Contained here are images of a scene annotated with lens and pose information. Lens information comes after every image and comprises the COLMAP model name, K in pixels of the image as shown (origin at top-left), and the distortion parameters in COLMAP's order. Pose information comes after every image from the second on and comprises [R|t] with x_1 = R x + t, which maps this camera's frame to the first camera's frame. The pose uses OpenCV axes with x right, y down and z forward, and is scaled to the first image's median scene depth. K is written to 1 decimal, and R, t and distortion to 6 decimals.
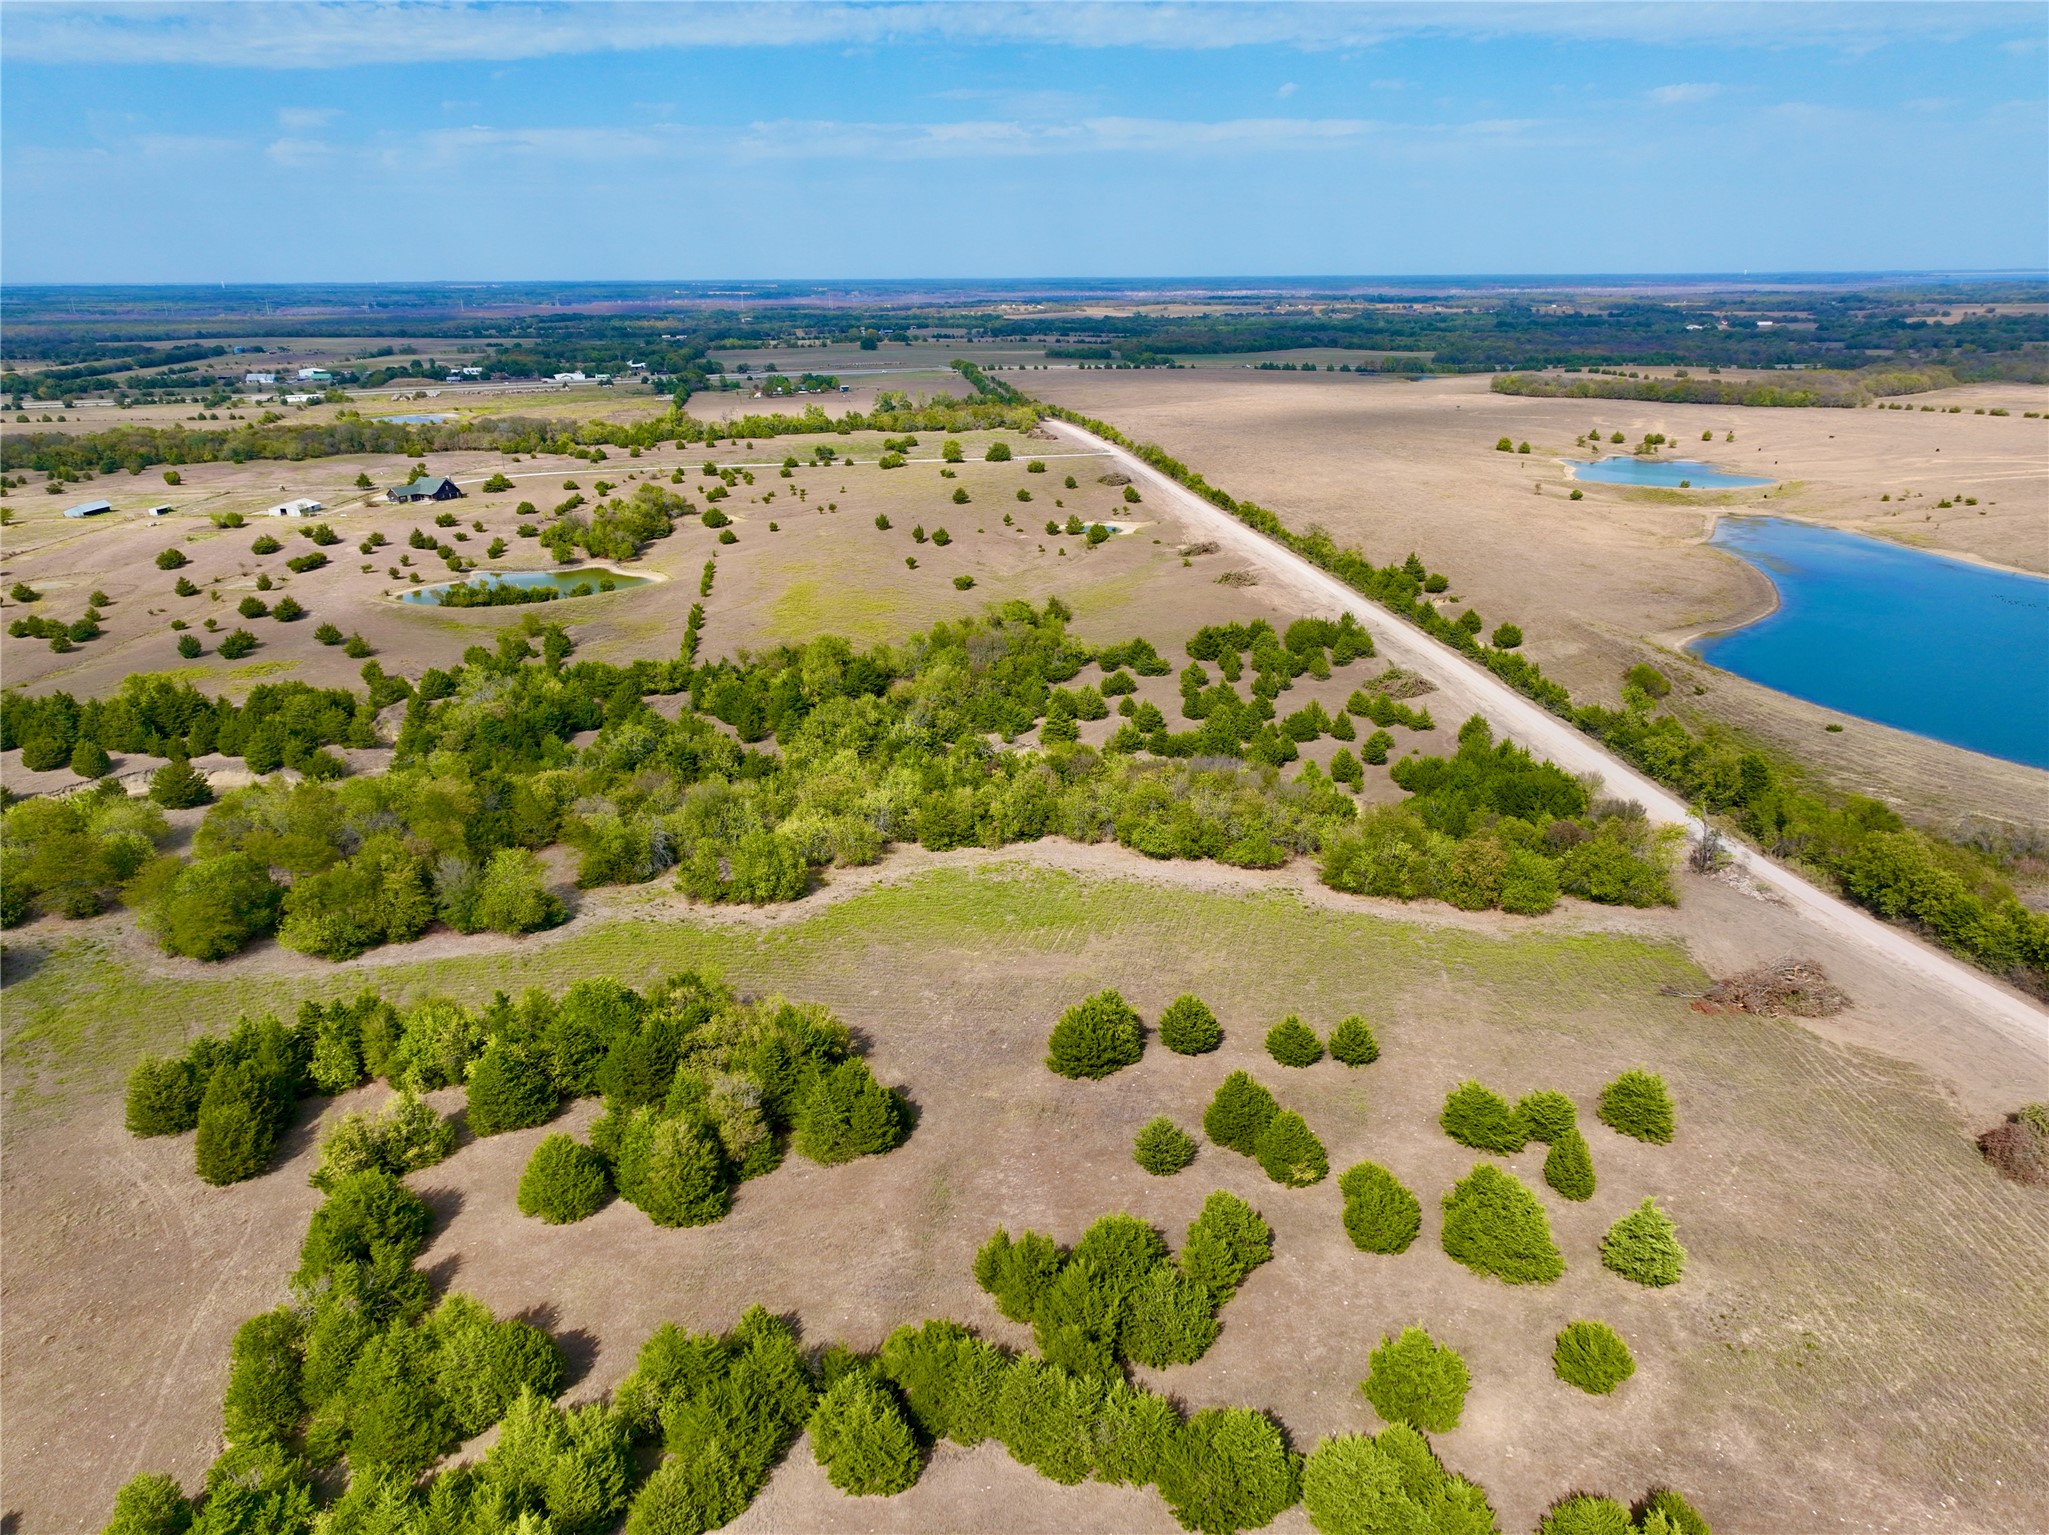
lens RADIAL K [[1443.2, 0, 1019.8], [0, 1443.2, 729.6], [0, 0, 1]] dist [-0.003246, 0.021136]
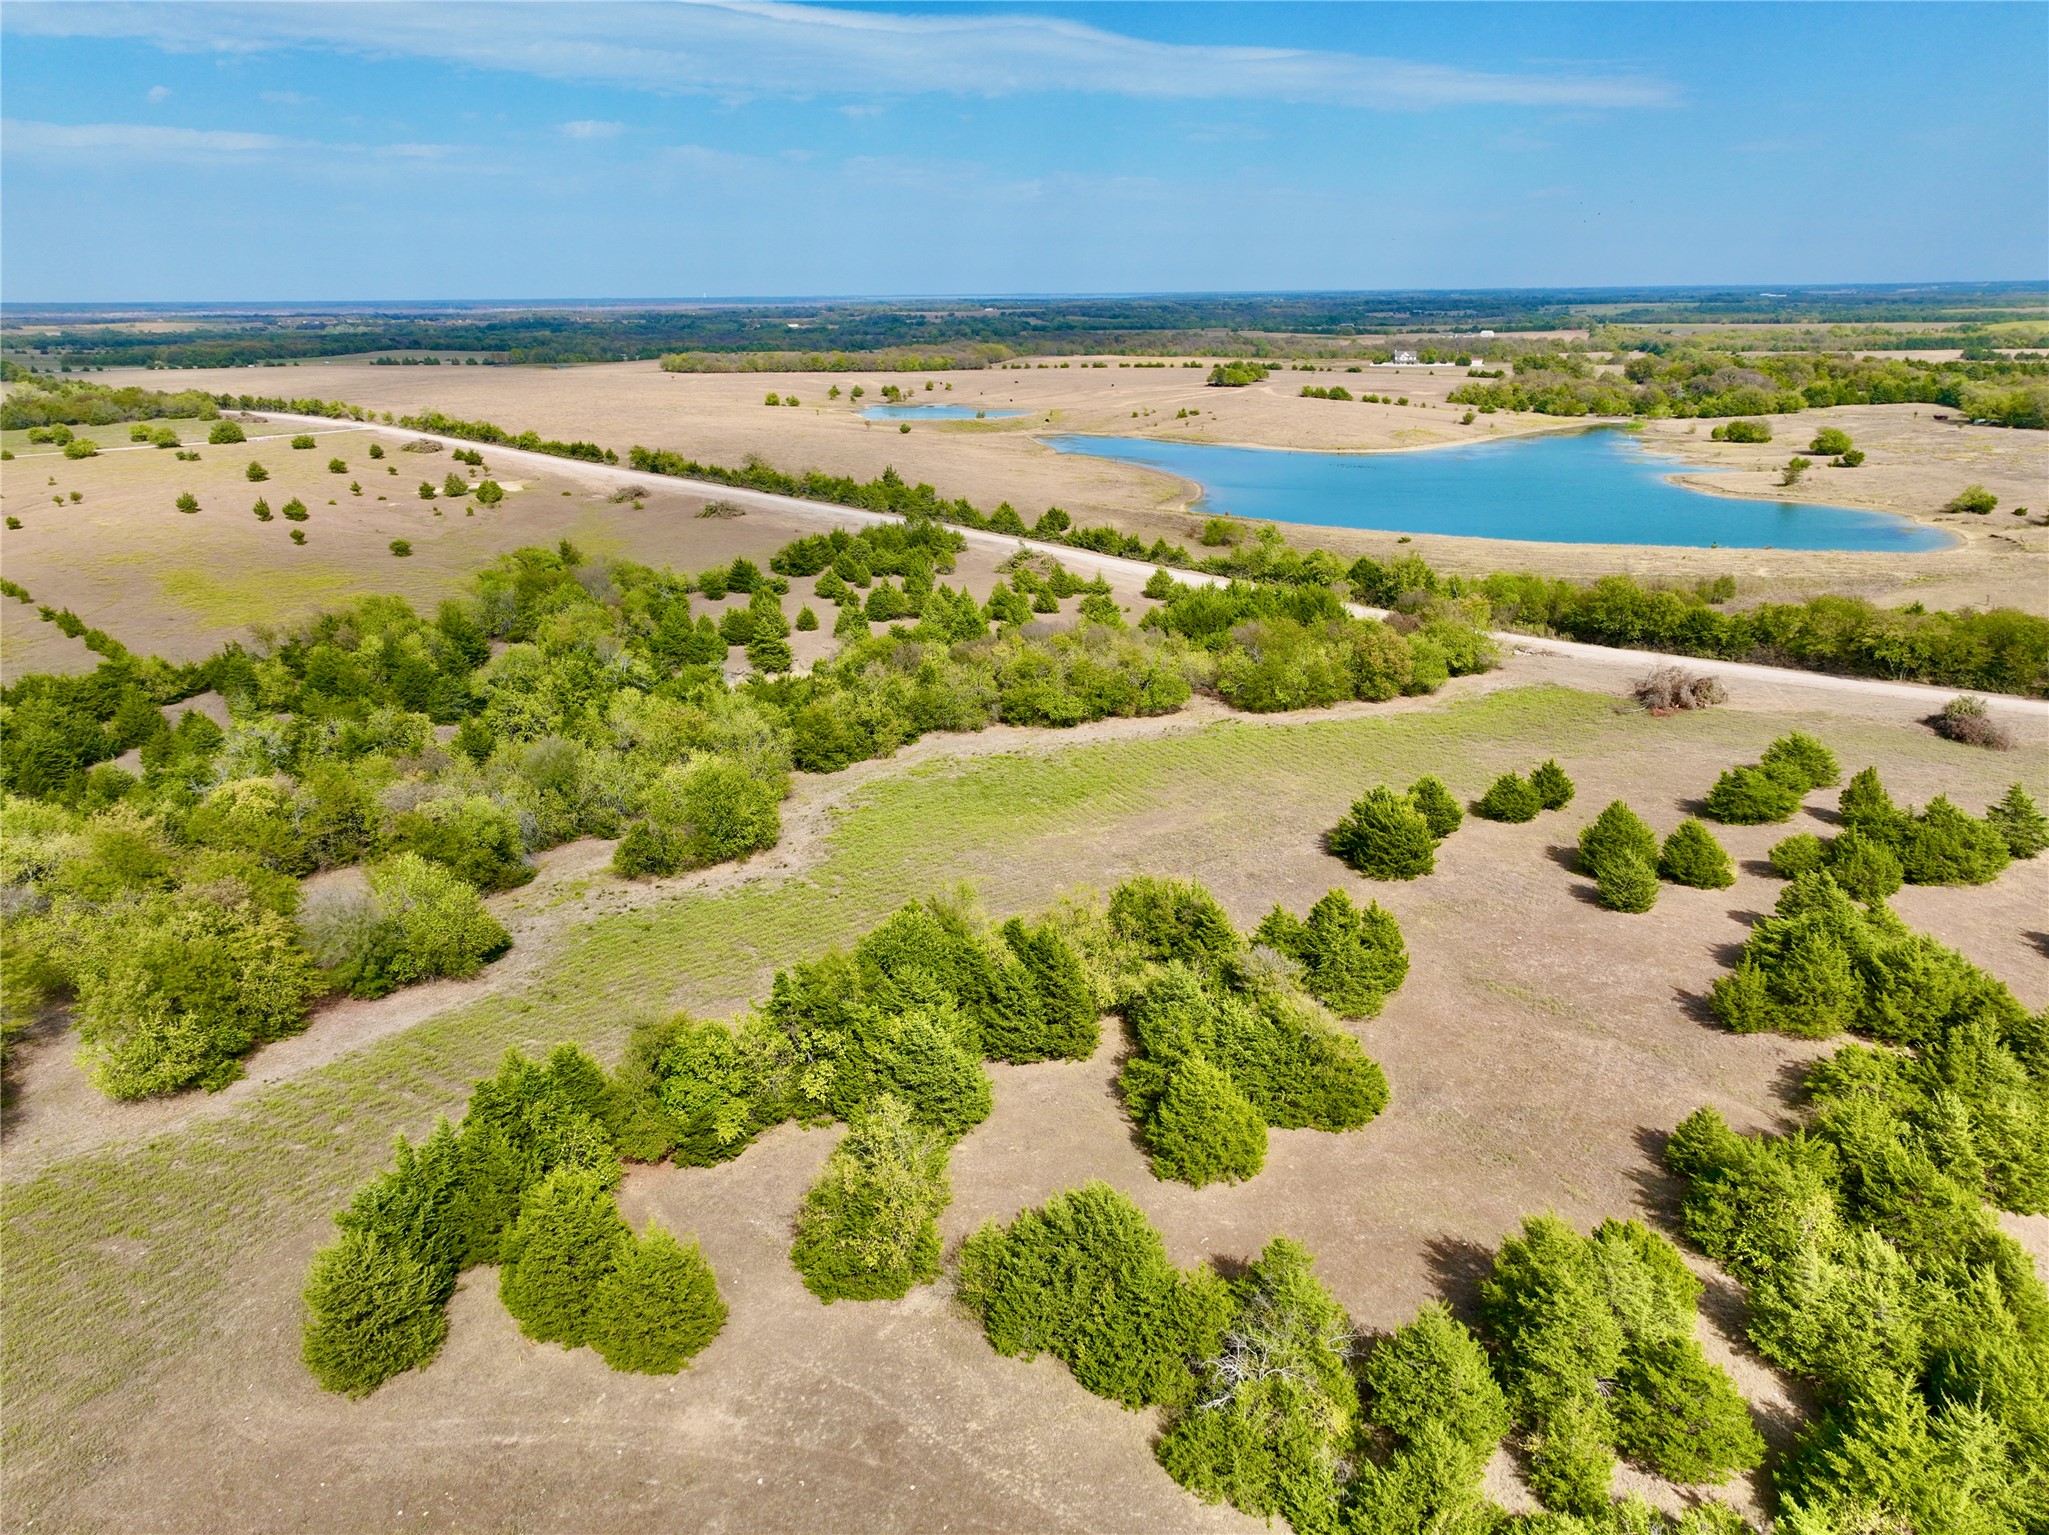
lens RADIAL K [[1443.2, 0, 1019.6], [0, 1443.2, 765.8], [0, 0, 1]] dist [-0.003246, 0.021136]
pose [[0.791316, -0.191694, 0.580580, -0.251402], [0.187963, 0.979865, 0.067339, 0.026101], [-0.581798, 0.055841, 0.811414, 0.159065]]
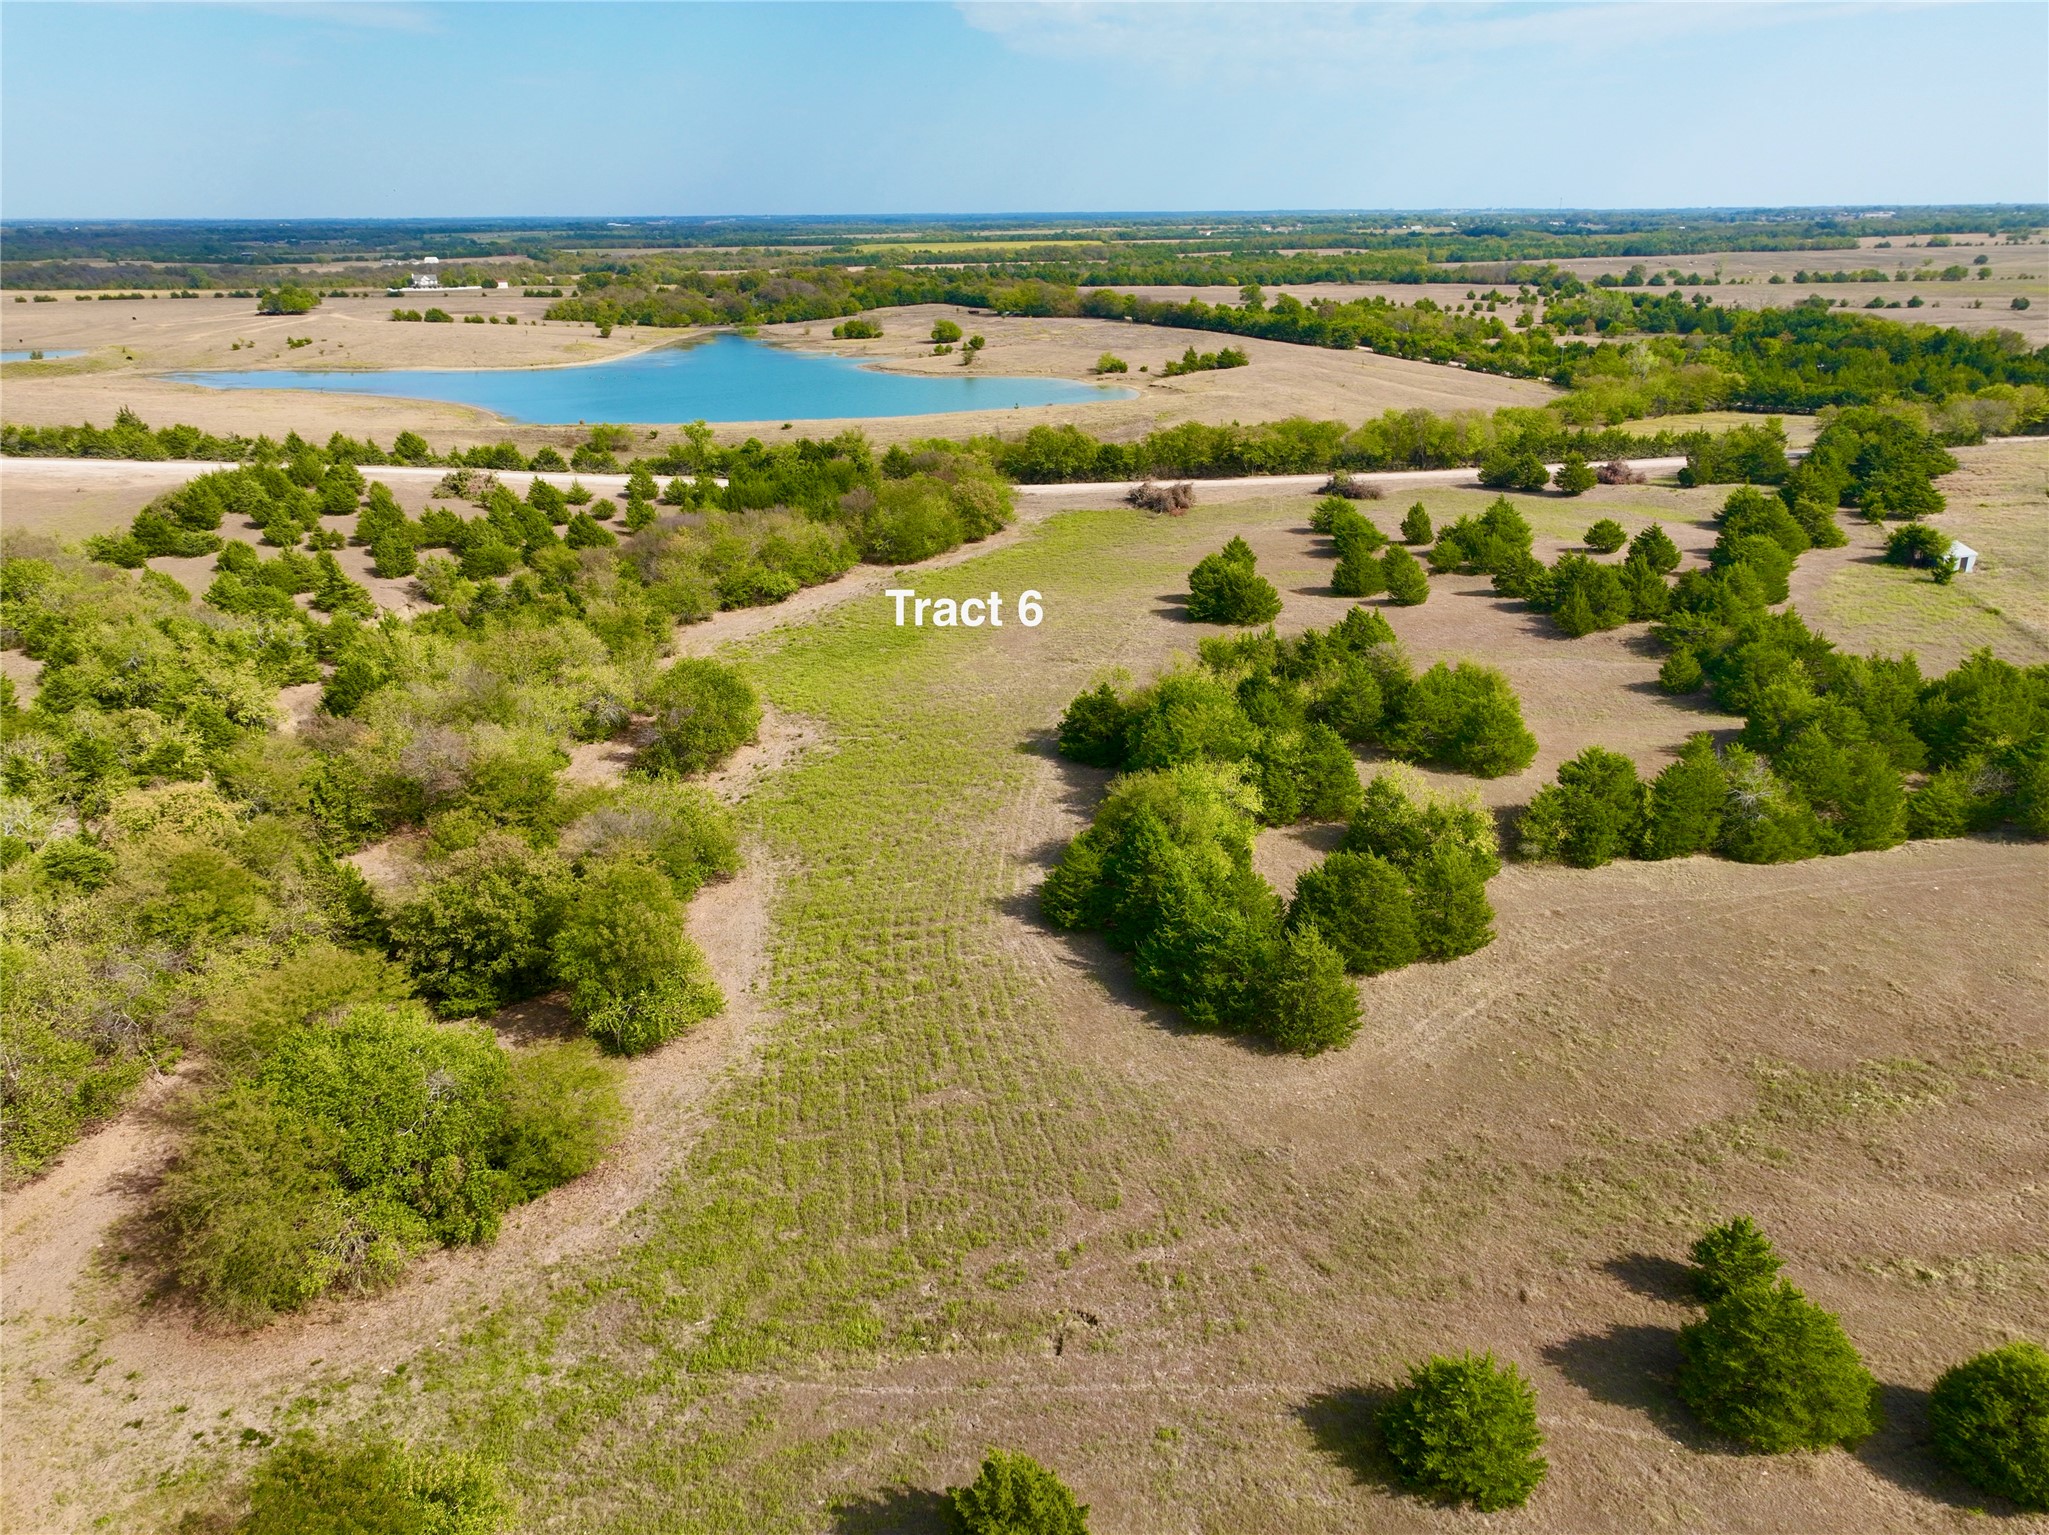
lens RADIAL K [[1443.2, 0, 1024.1], [0, 1443.2, 766.9], [0, 0, 1]] dist [-0.003246, 0.021136]
pose [[0.172225, -0.348158, 0.921480, -0.430924], [0.302230, 0.909016, 0.286962, -0.019141], [-0.937548, 0.229077, 0.261779, 0.348497]]
